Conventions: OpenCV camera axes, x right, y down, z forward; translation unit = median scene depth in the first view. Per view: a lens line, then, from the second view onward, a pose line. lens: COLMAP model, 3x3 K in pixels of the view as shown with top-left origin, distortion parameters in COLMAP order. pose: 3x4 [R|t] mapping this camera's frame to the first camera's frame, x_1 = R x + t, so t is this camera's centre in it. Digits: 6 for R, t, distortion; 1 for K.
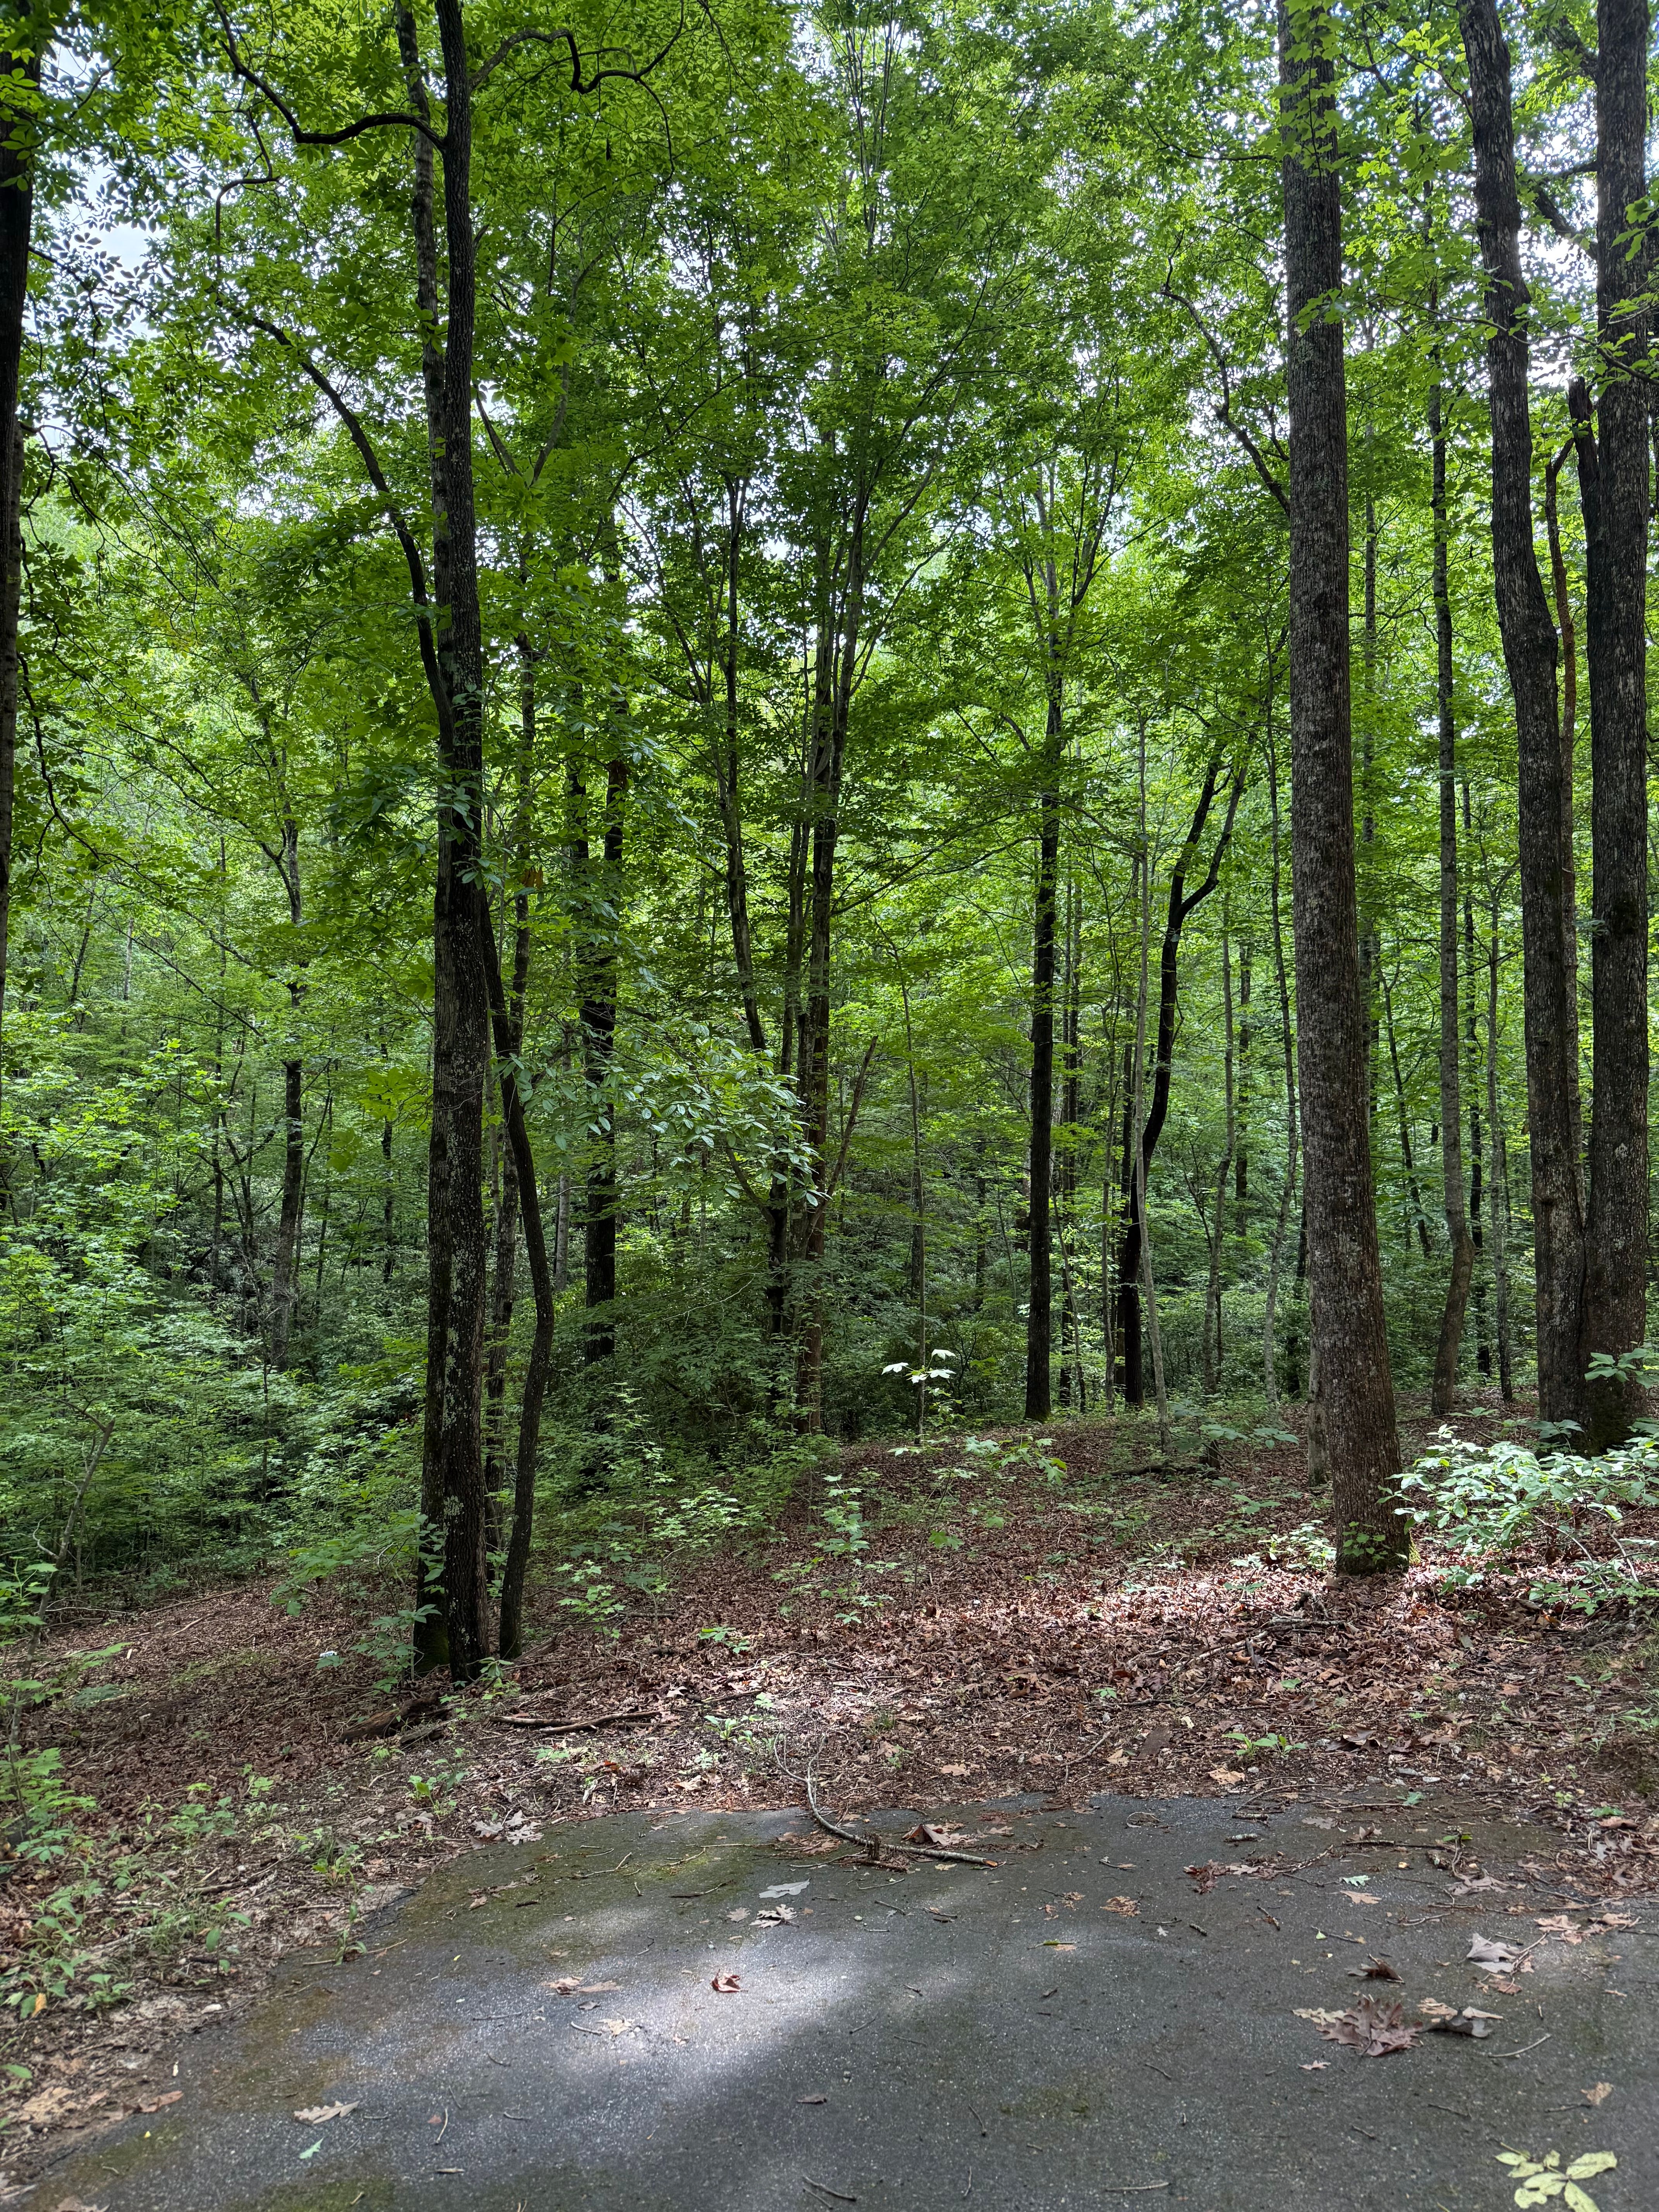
lens RADIAL K [[1548.7, 0, 811.7], [0, 1548.7, 1120.4], [0, 0, 1]] dist [0.032600, -0.042227]
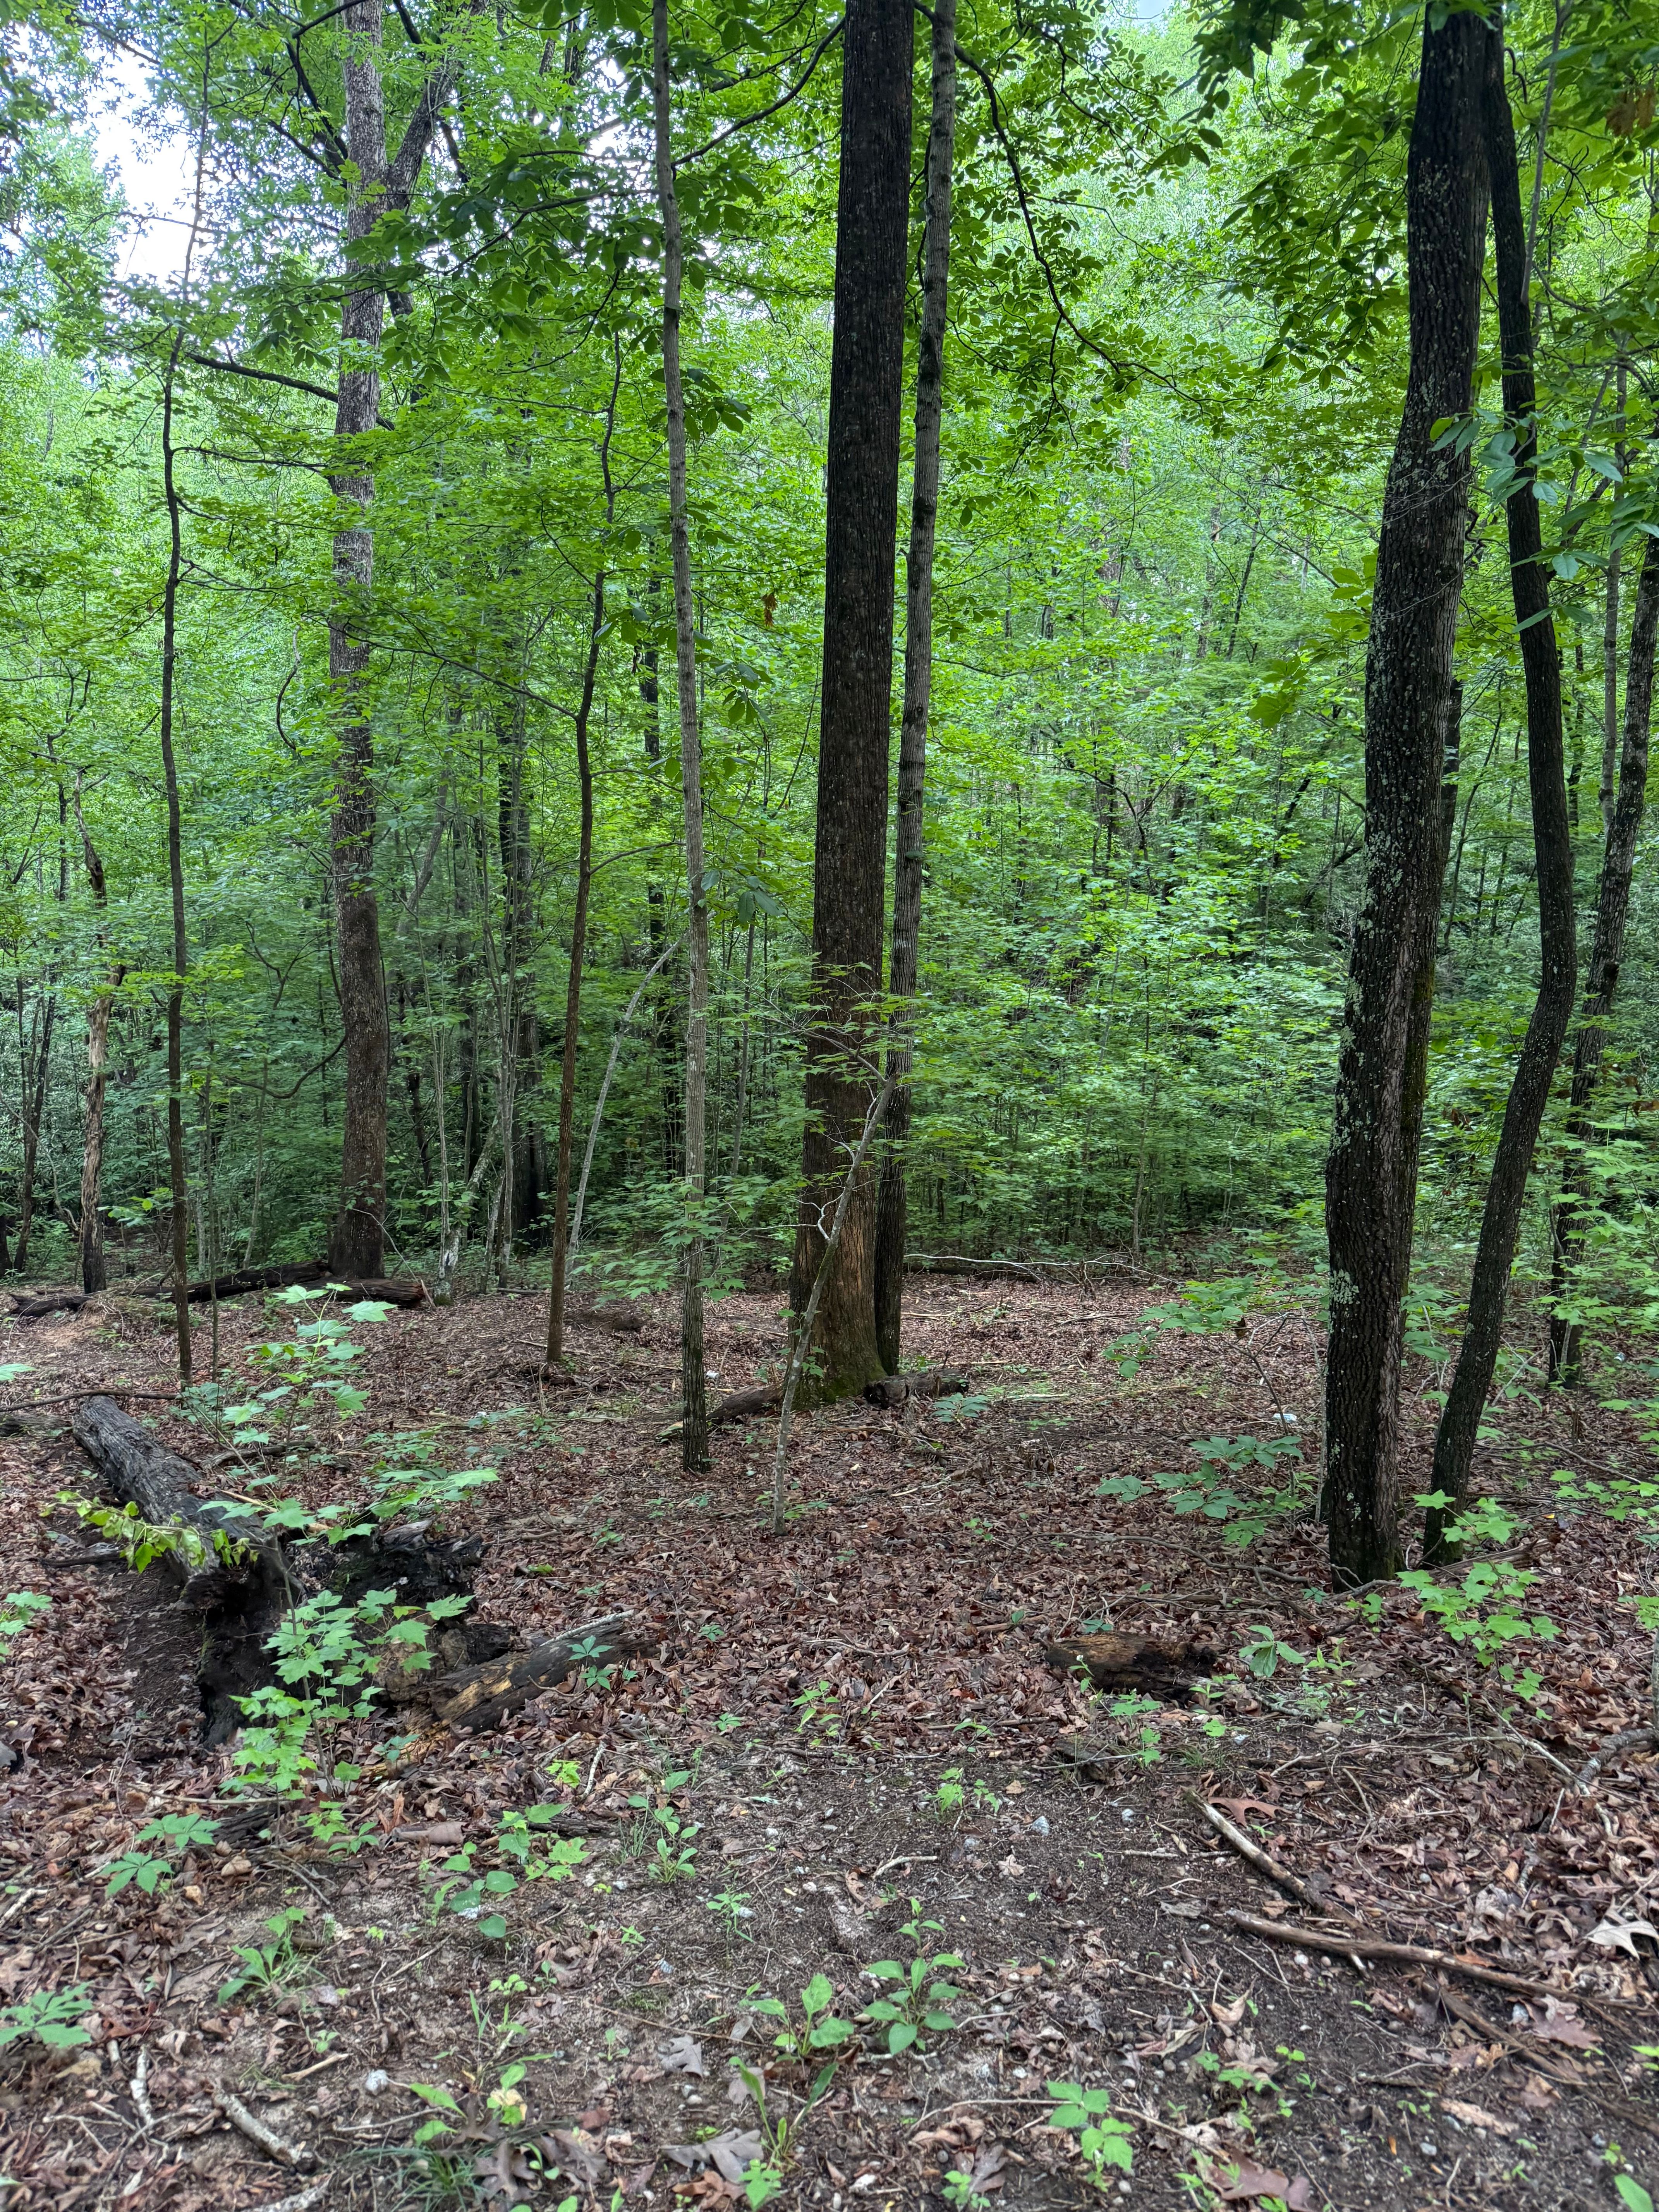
lens RADIAL K [[1548.7, 0, 835.4], [0, 1548.7, 1093.6], [0, 0, 1]] dist [0.032600, -0.042227]
pose [[0.742477, 0.116638, -0.659639, -0.000929], [0.013636, 0.981889, 0.188966, 0.034915], [0.669733, -0.149298, 0.727439, 0.240167]]
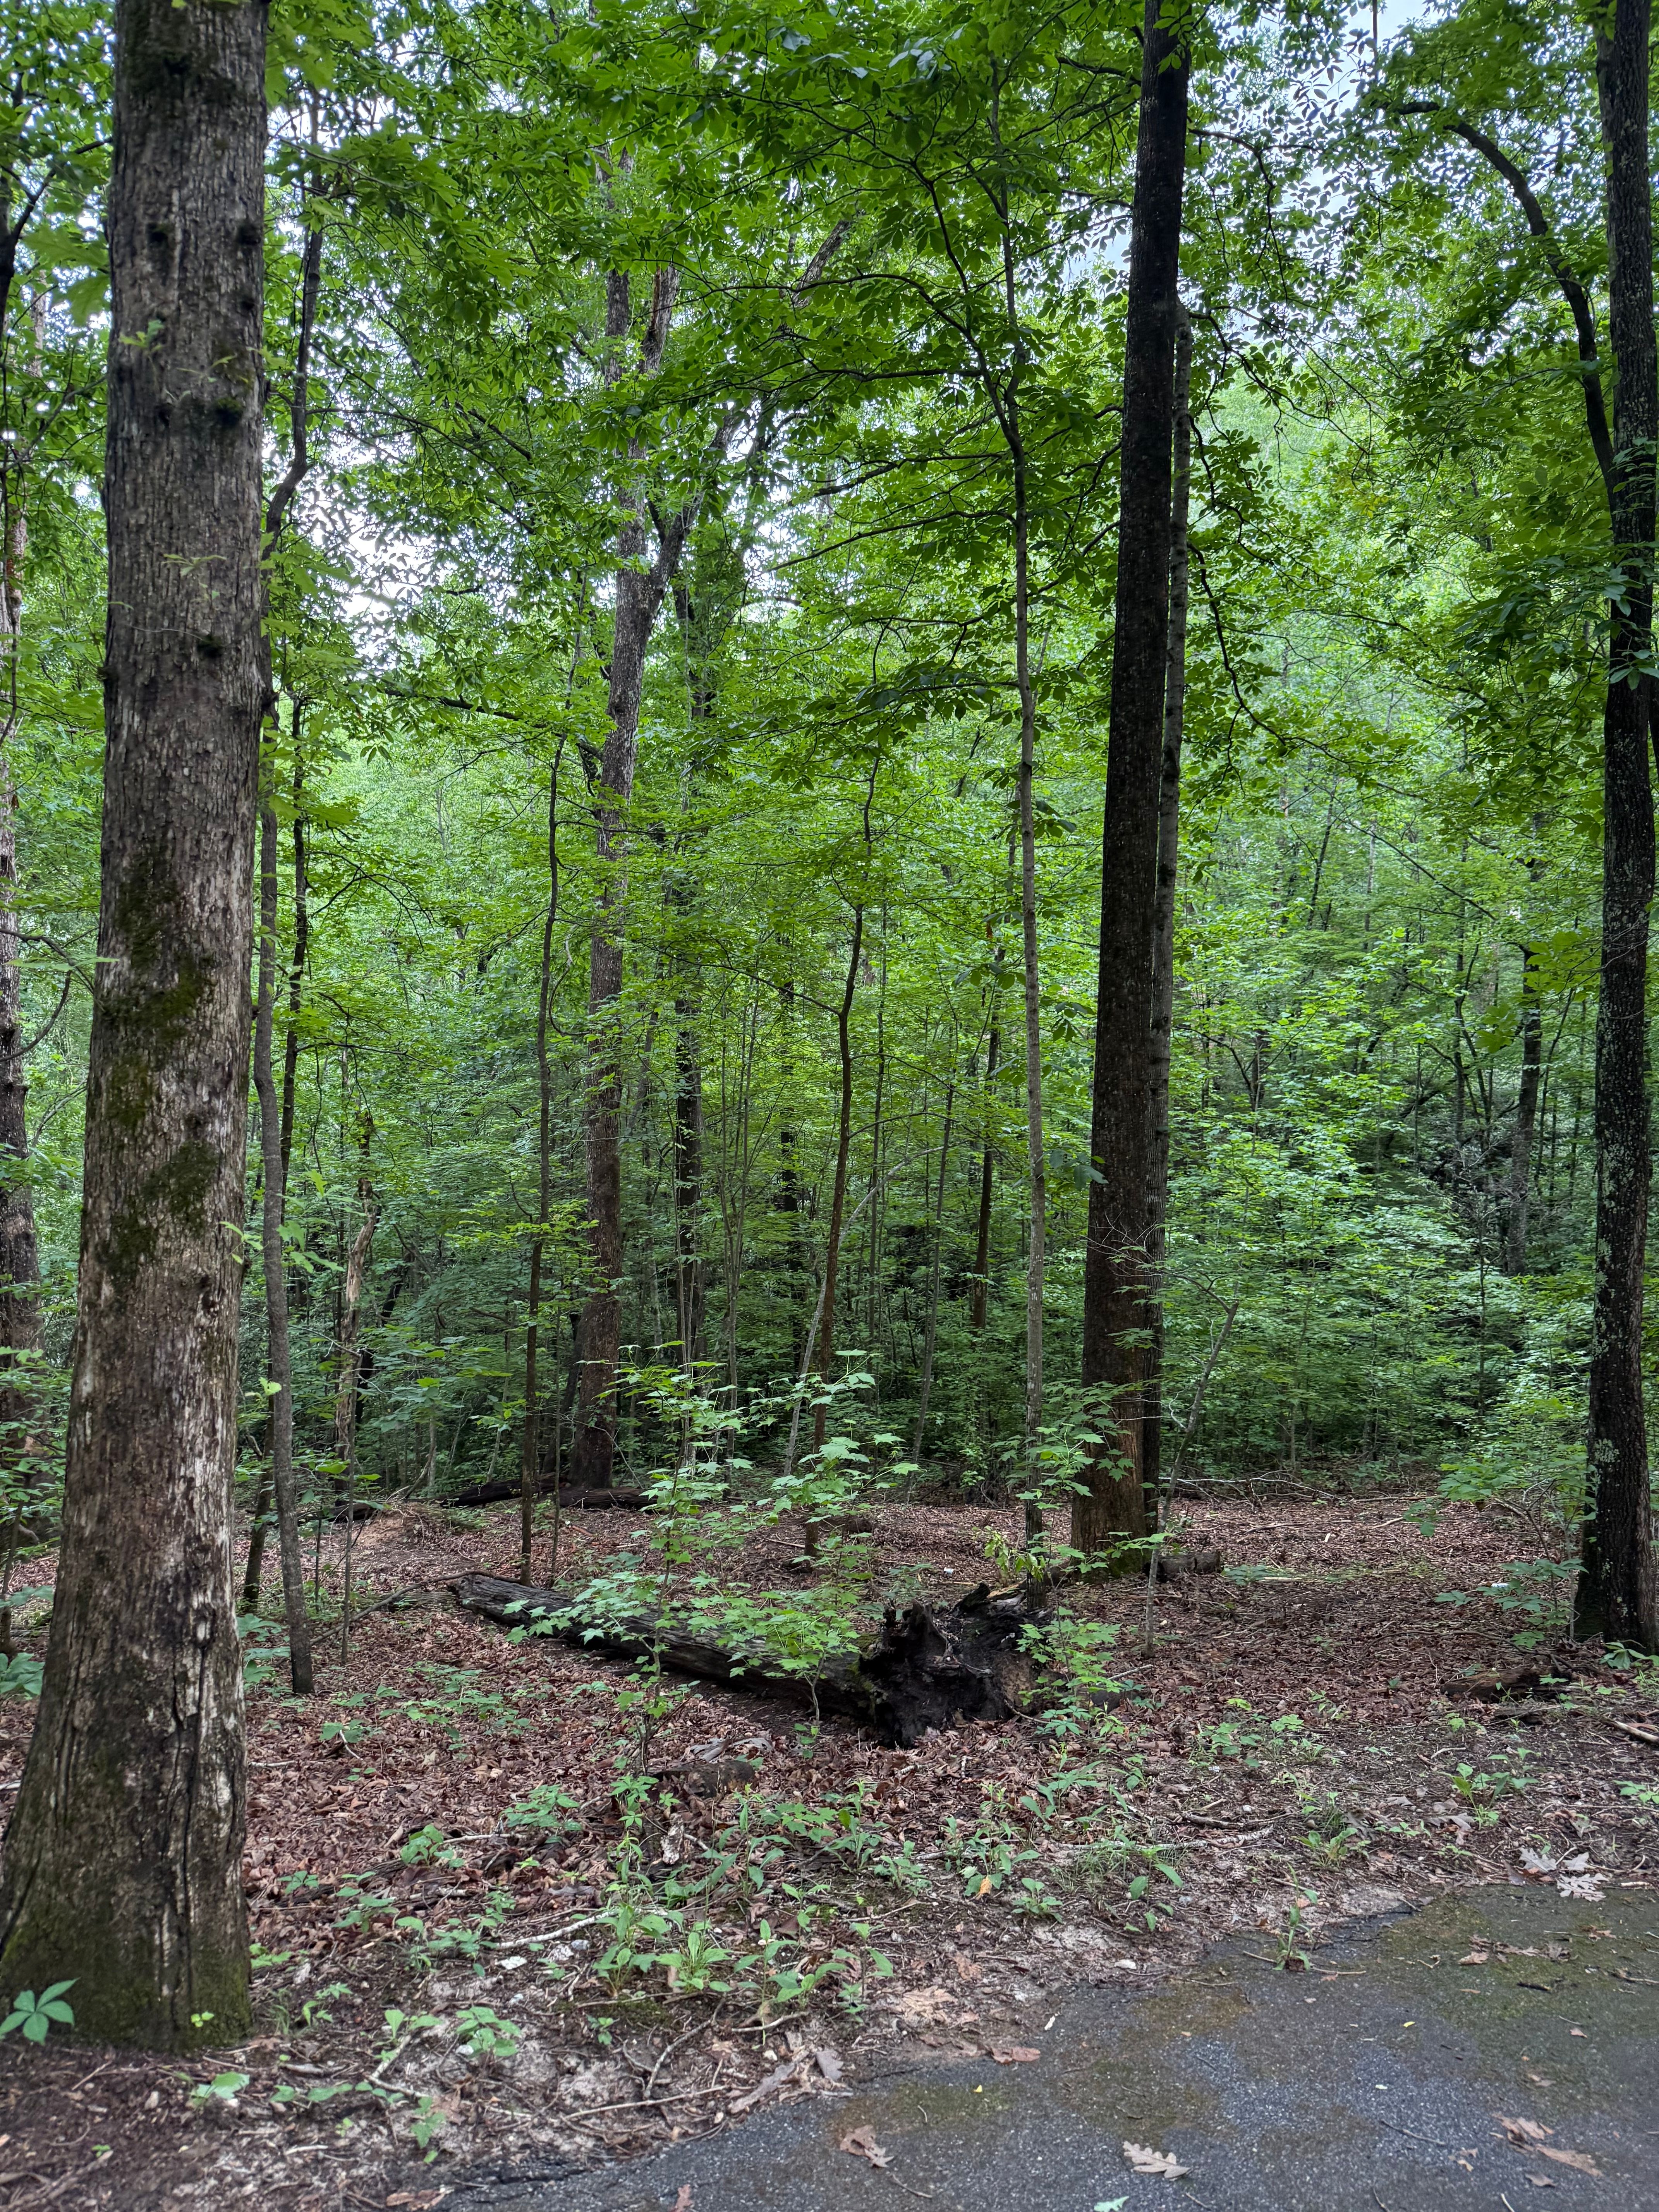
lens RADIAL K [[1548.7, 0, 818.0], [0, 1548.7, 1109.1], [0, 0, 1]] dist [0.032600, -0.042227]
pose [[0.715269, 0.017515, -0.698630, 0.023450], [0.023249, 0.998536, 0.048837, 0.008161], [0.698463, -0.051174, 0.713815, 0.061579]]
